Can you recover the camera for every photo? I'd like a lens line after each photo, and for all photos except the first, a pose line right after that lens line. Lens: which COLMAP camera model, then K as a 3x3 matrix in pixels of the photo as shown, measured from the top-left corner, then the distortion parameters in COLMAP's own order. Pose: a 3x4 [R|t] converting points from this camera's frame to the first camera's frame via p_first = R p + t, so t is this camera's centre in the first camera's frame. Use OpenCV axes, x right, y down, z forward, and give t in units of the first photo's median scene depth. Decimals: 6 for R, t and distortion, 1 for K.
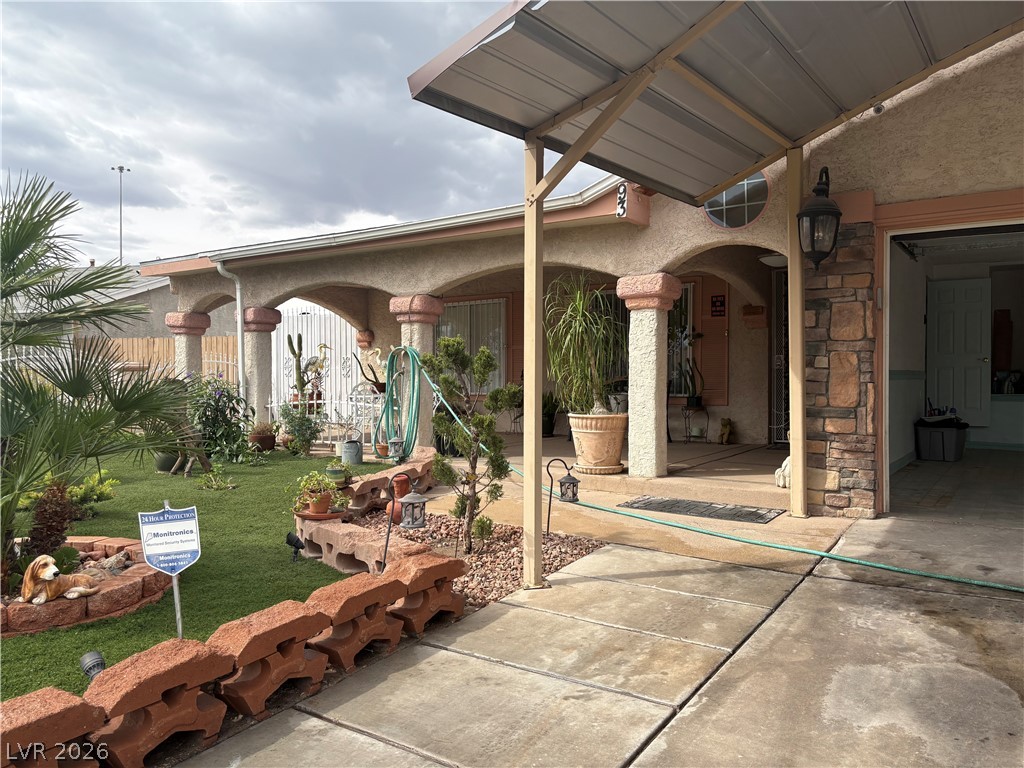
lens RADIAL K [[774.1, 0, 508.2], [0, 774.1, 389.6], [0, 0, 1]] dist [0.056836, -0.054210]
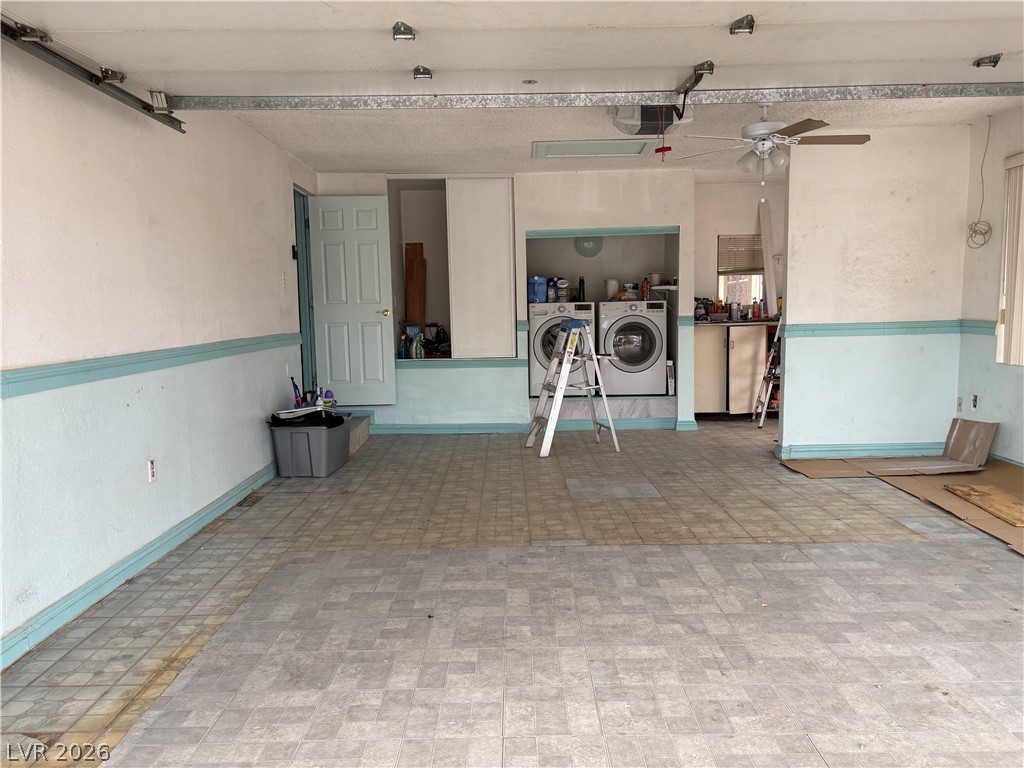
lens RADIAL K [[774.1, 0, 508.2], [0, 774.1, 389.6], [0, 0, 1]] dist [0.056836, -0.054210]
pose [[0.828623, -0.072324, 0.555115, 0.529467], [0.024642, 0.995371, 0.092900, -0.055700], [-0.559264, -0.063300, 0.826569, 0.602749]]
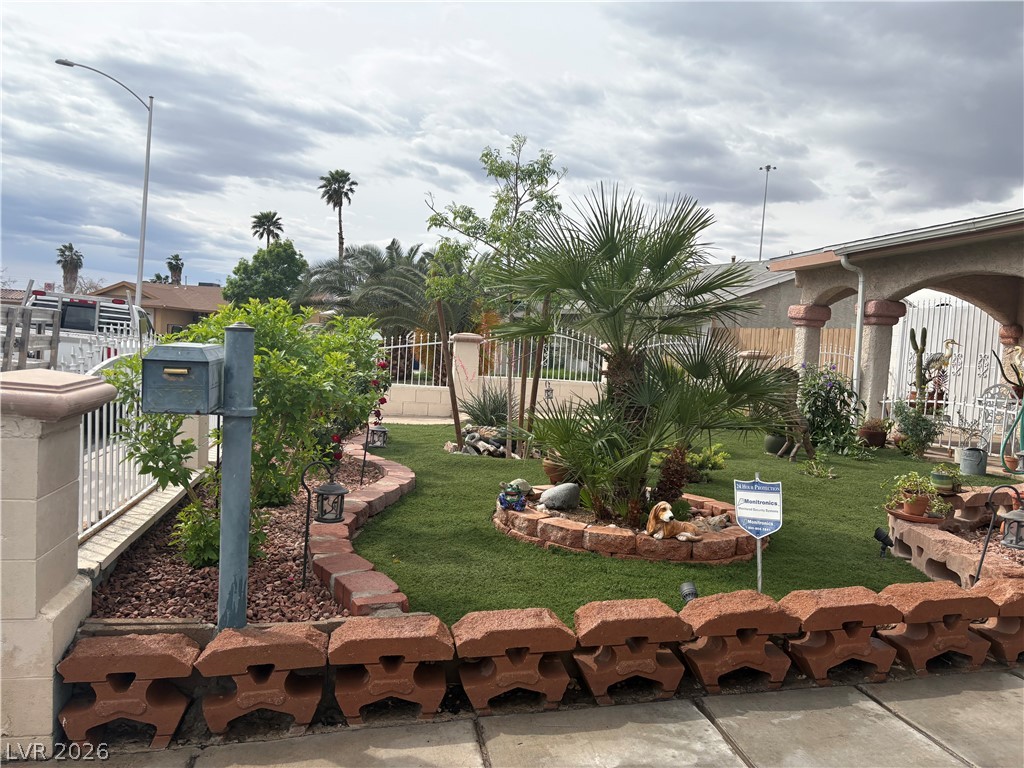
lens RADIAL K [[774.1, 0, 508.2], [0, 774.1, 389.6], [0, 0, 1]] dist [0.056836, -0.054210]
pose [[0.720640, 0.076731, -0.689050, 0.043090], [-0.068913, 0.996863, 0.038937, 0.000189], [0.689876, 0.019425, 0.723667, -0.046391]]
